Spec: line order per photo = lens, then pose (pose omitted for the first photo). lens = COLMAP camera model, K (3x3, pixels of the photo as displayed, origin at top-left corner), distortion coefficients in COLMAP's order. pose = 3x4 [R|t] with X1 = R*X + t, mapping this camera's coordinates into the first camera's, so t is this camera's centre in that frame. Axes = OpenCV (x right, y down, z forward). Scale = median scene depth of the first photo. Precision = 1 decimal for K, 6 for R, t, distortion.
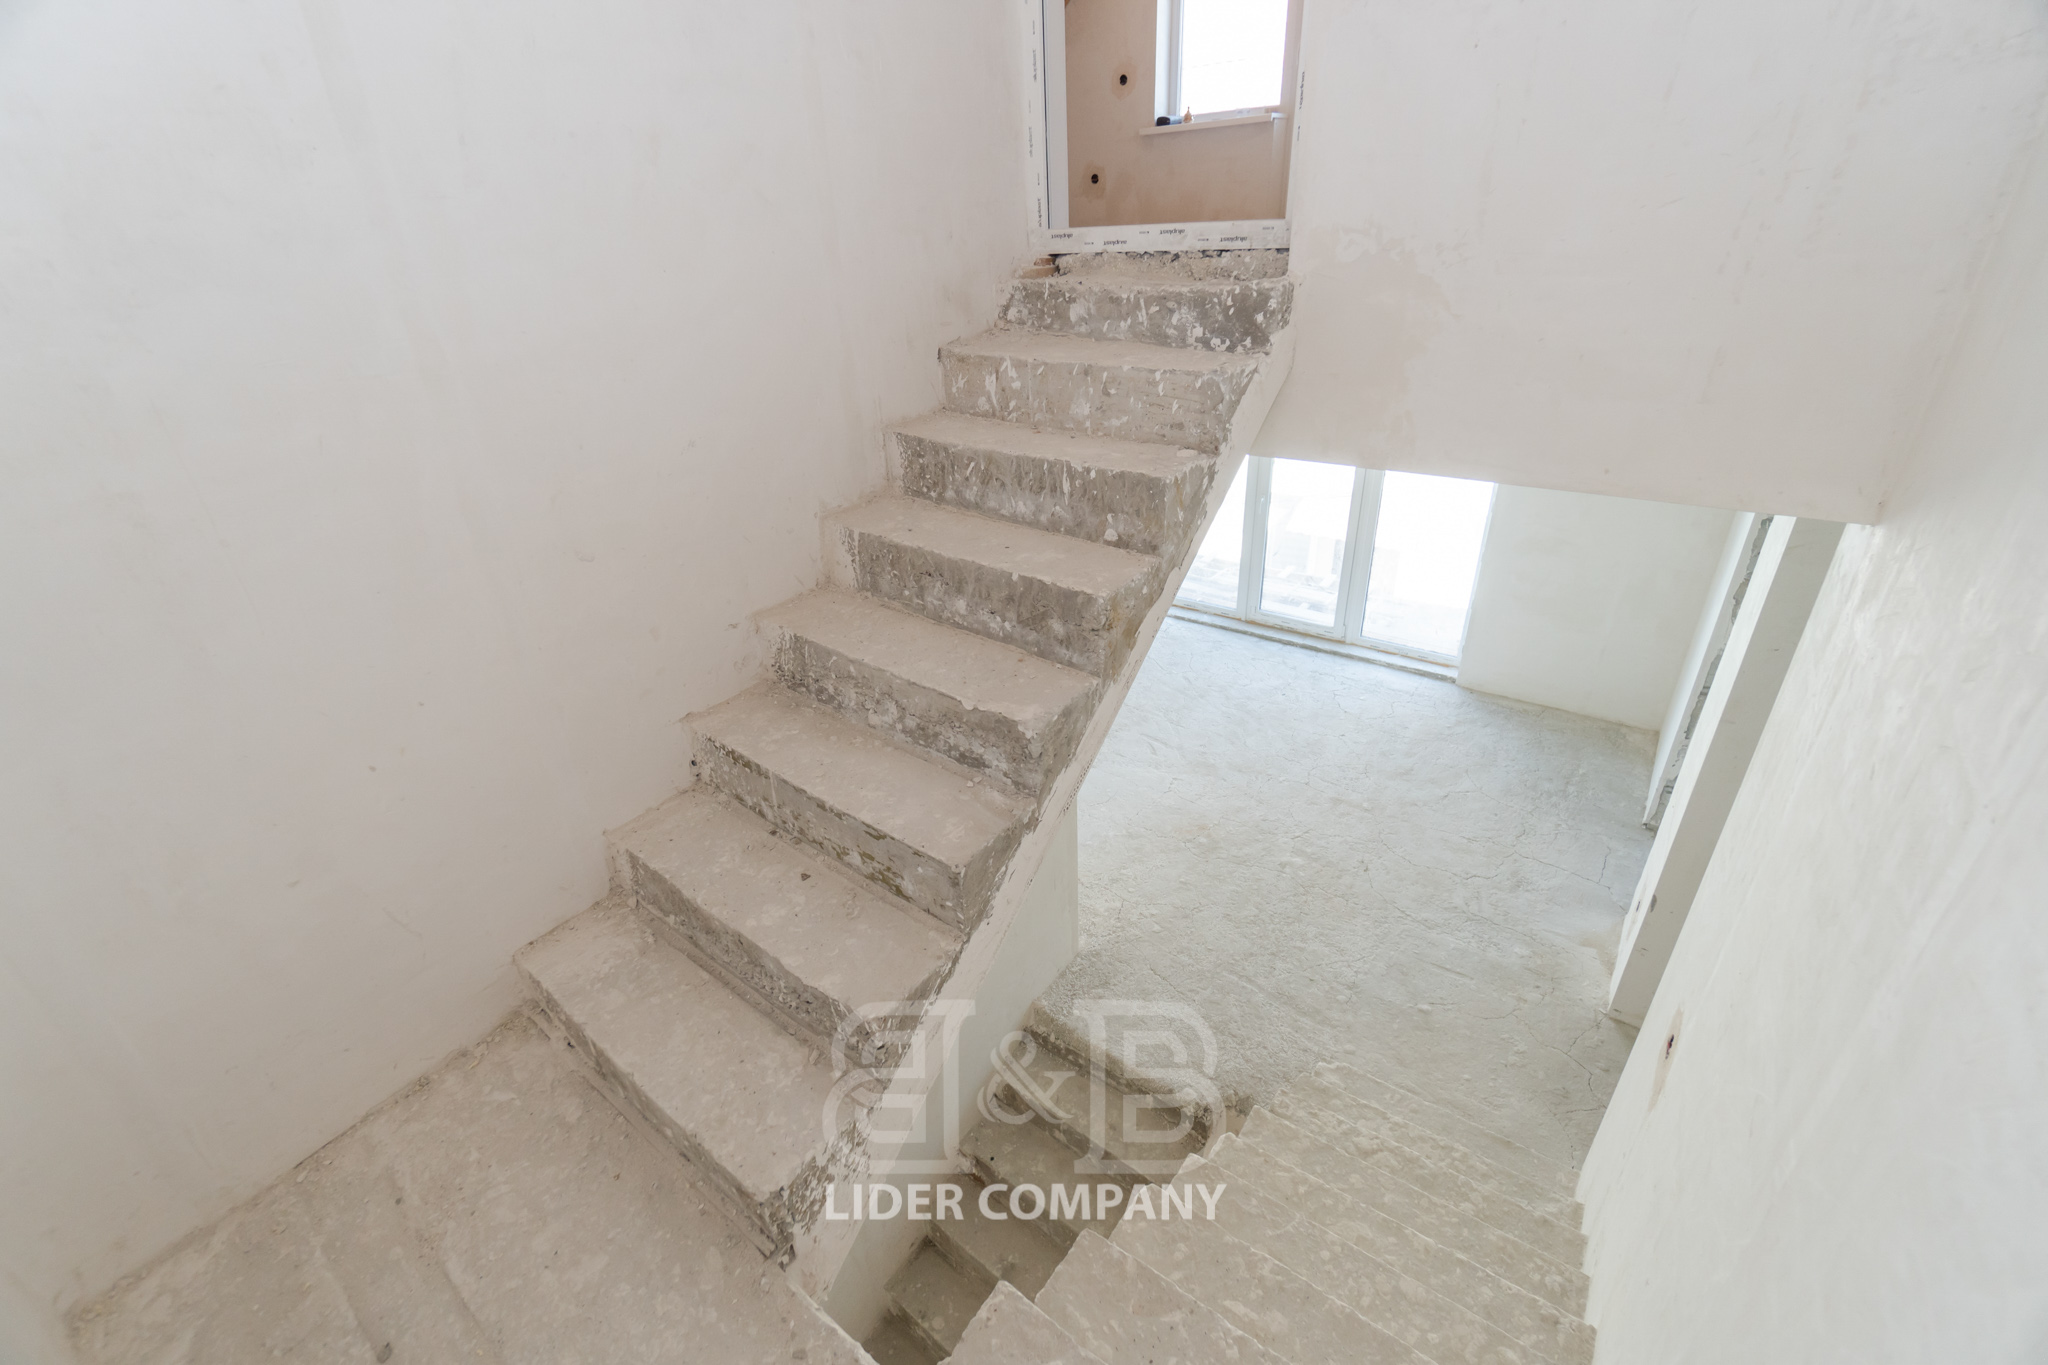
lens RADIAL K [[887.4, 0, 1024.0], [0, 887.4, 682.5], [0, 0, 1]] dist [-0.011798, -0.000402]
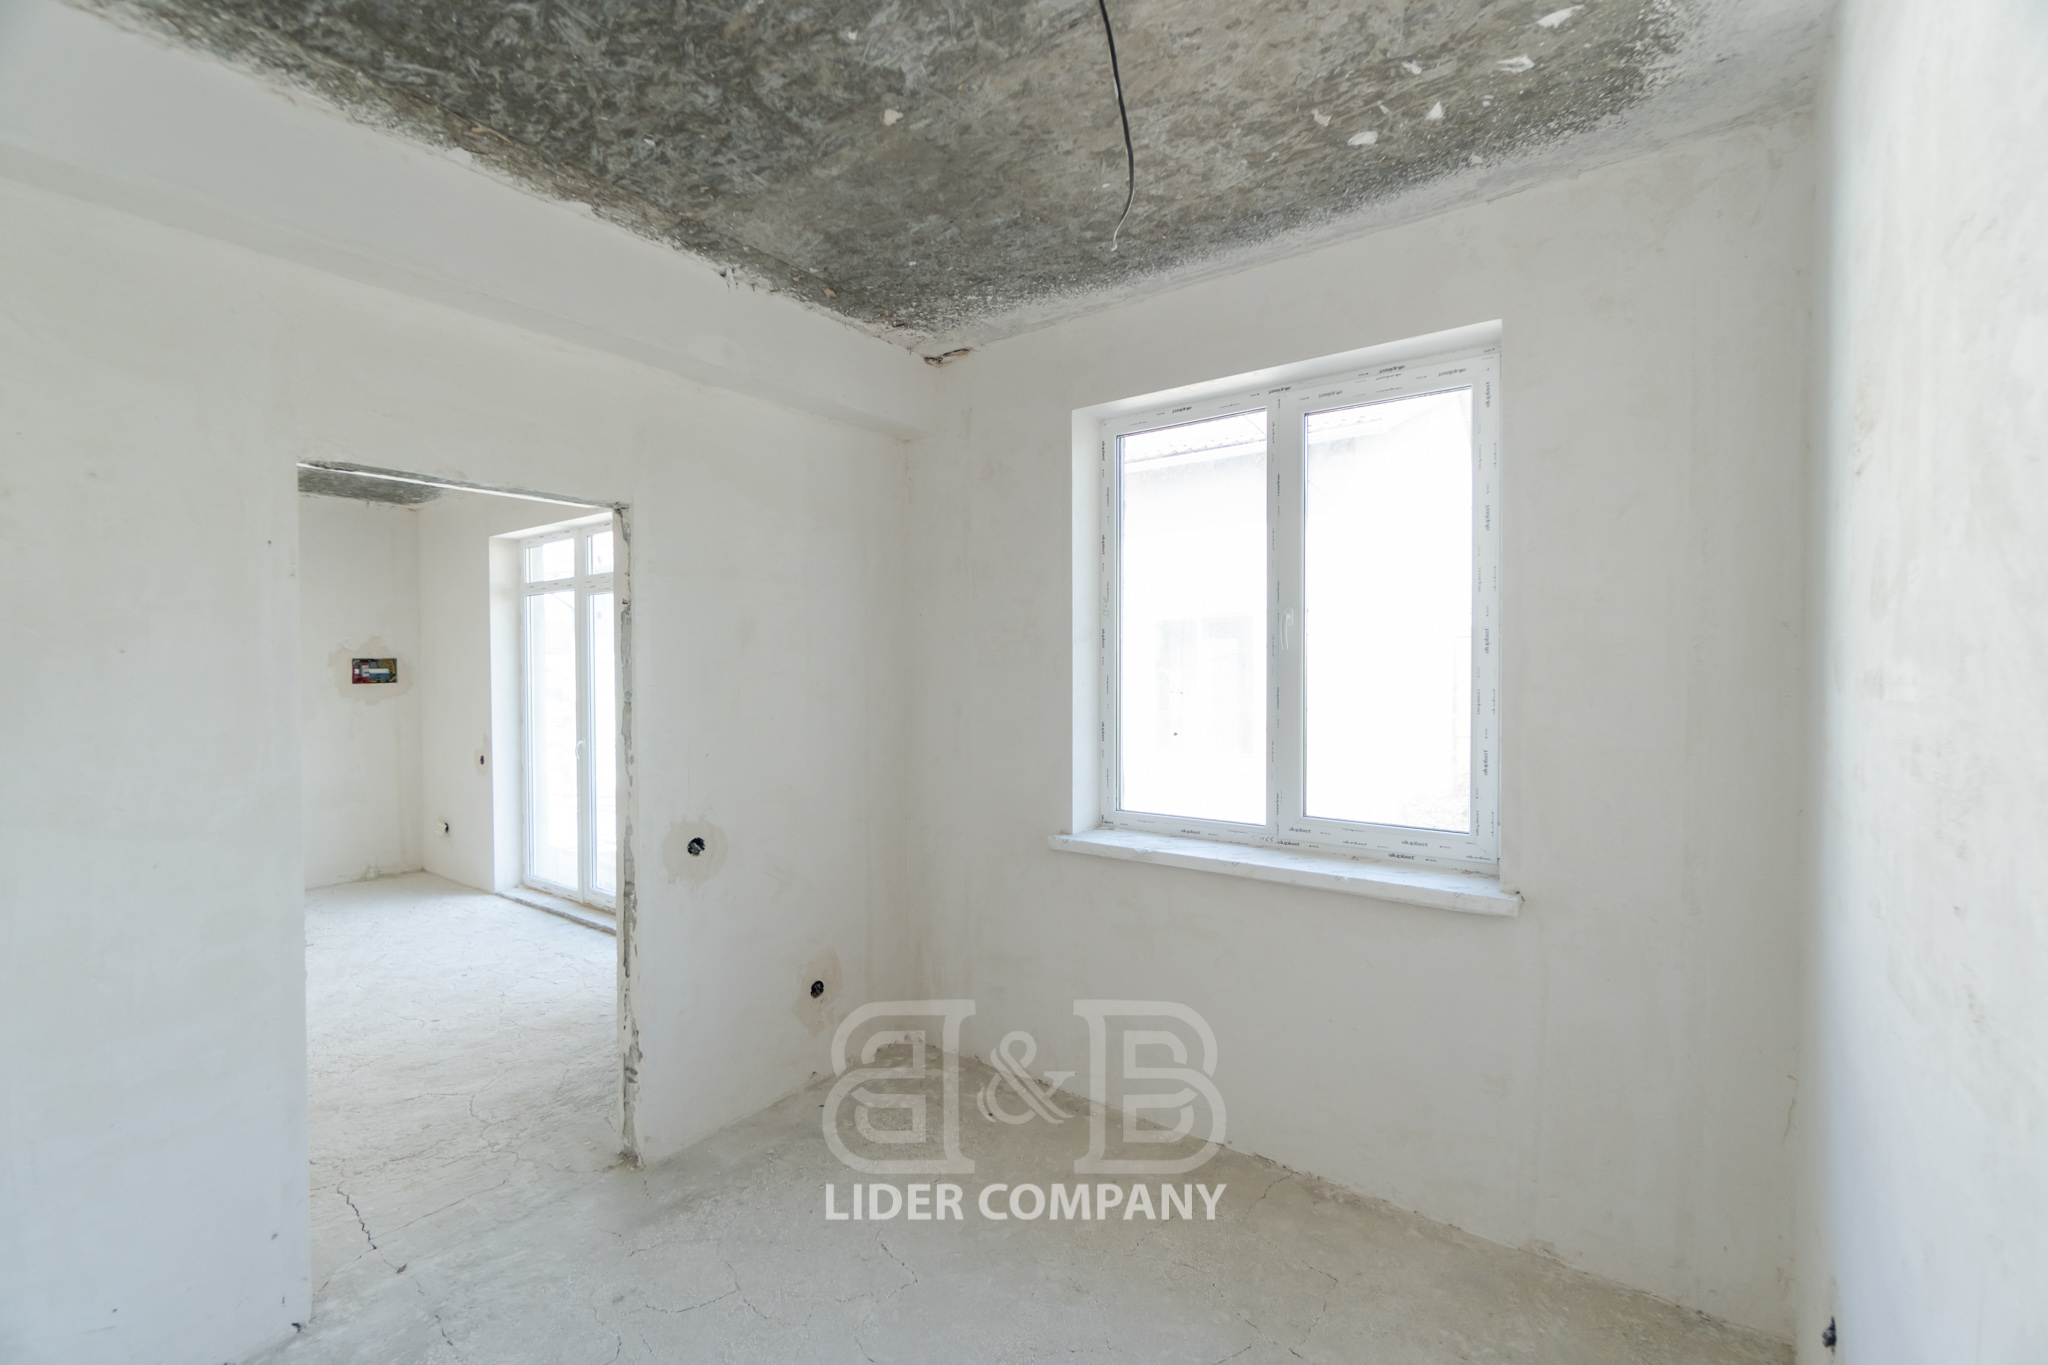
lens RADIAL K [[887.4, 0, 1024.0], [0, 887.4, 682.5], [0, 0, 1]] dist [-0.011798, -0.000402]
pose [[0.999292, 0.034697, -0.014564, 0.756658], [-0.037542, 0.892725, -0.449034, 0.107079], [-0.002578, 0.449263, 0.893396, 0.259712]]
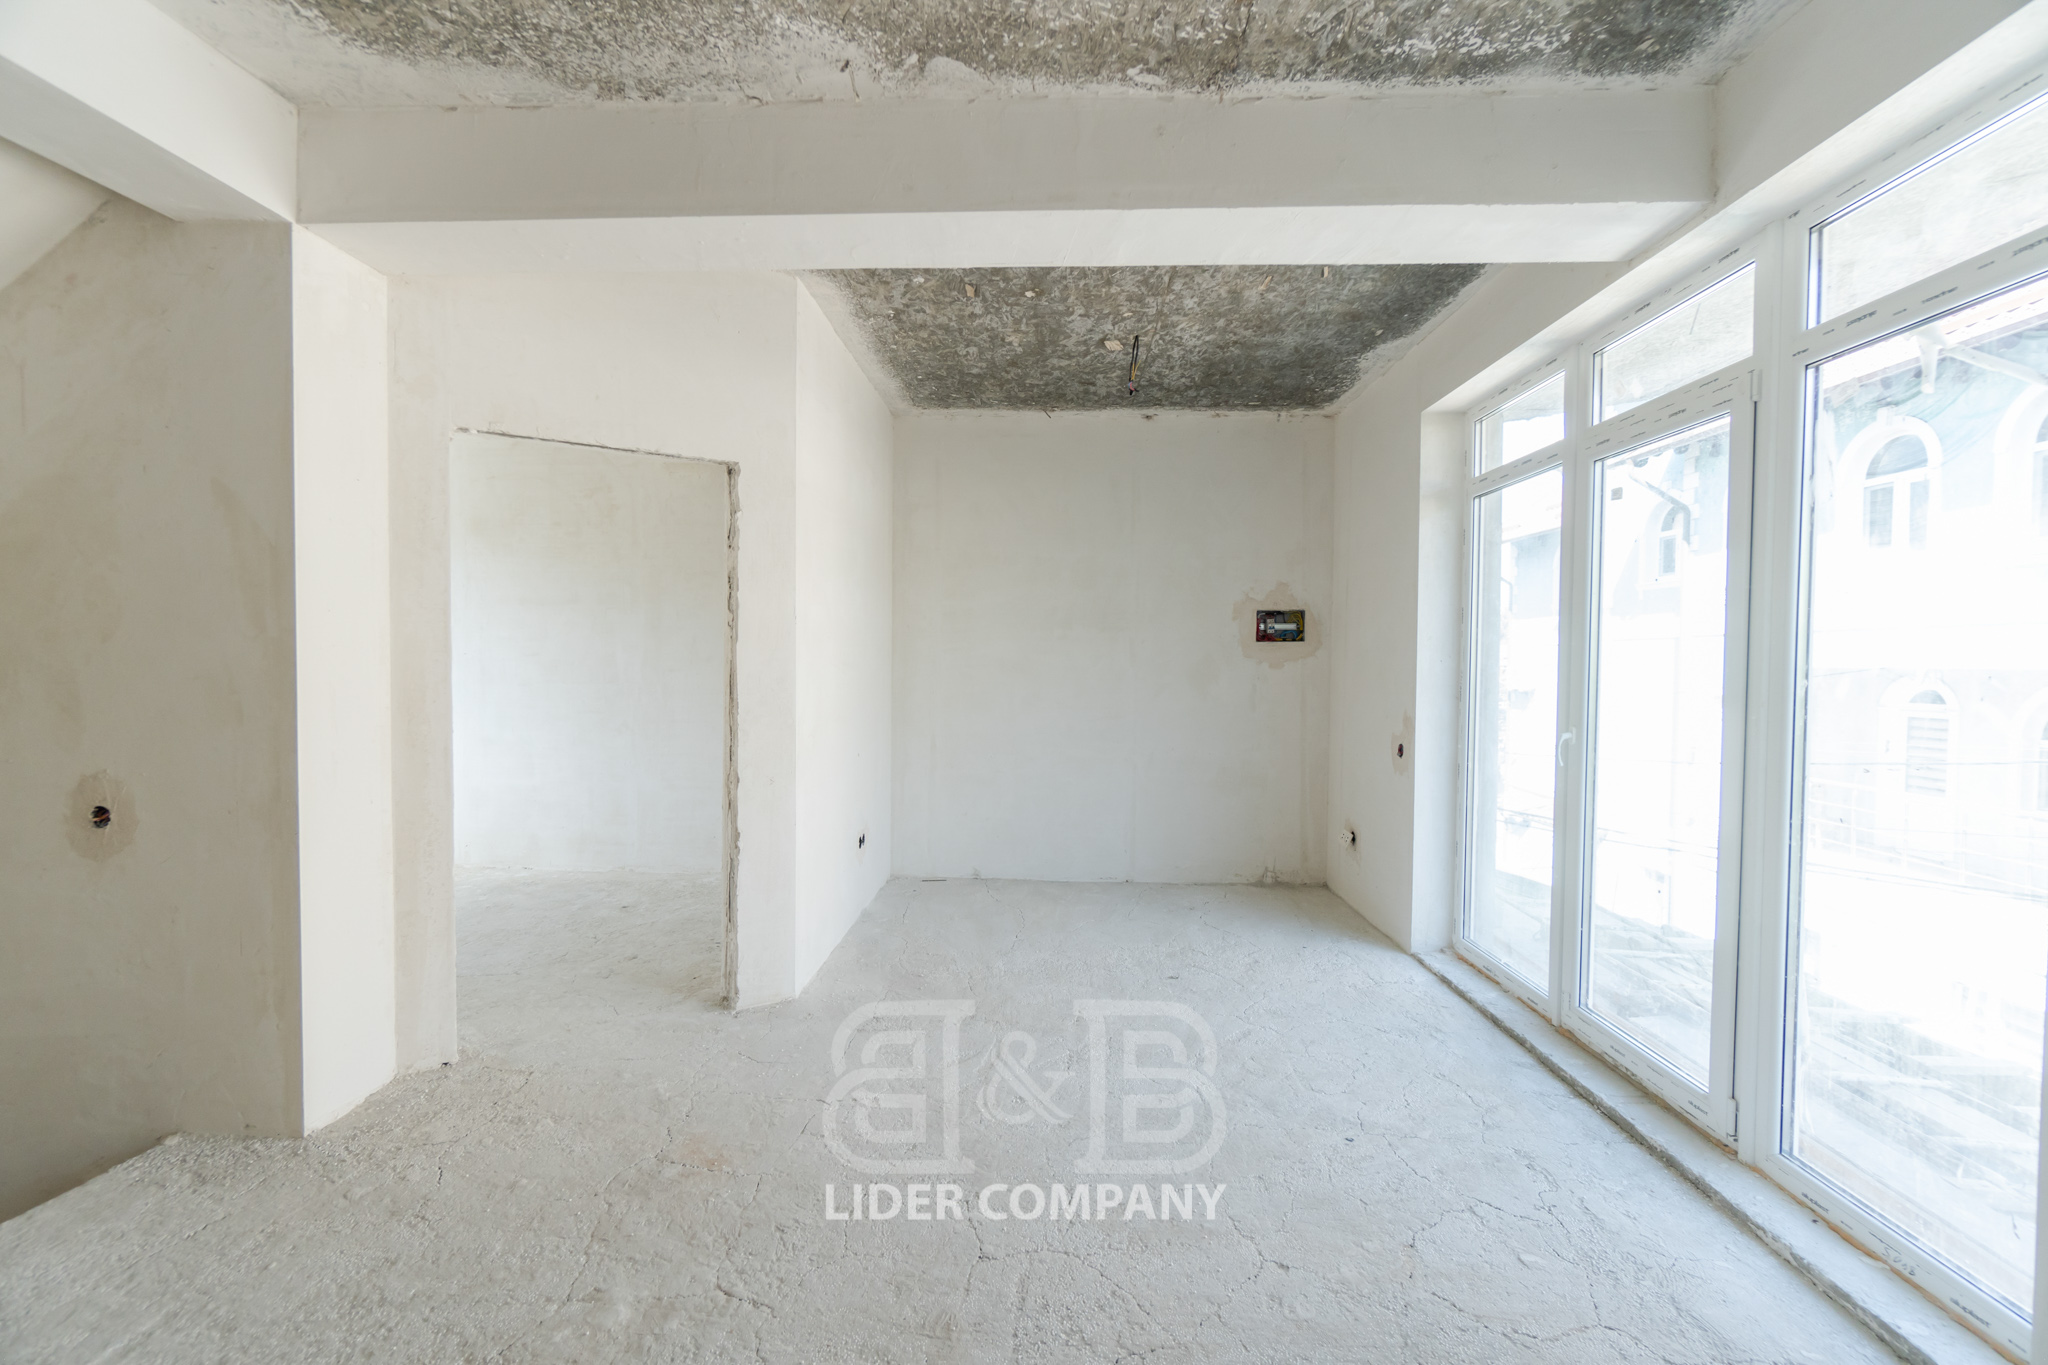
lens RADIAL K [[887.4, 0, 1024.0], [0, 887.4, 682.5], [0, 0, 1]] dist [-0.011798, -0.000402]
pose [[0.557684, 0.065171, -0.827491, 0.530099], [-0.413468, 0.886241, -0.208857, -0.024953], [0.719745, 0.458618, 0.521188, 0.607127]]
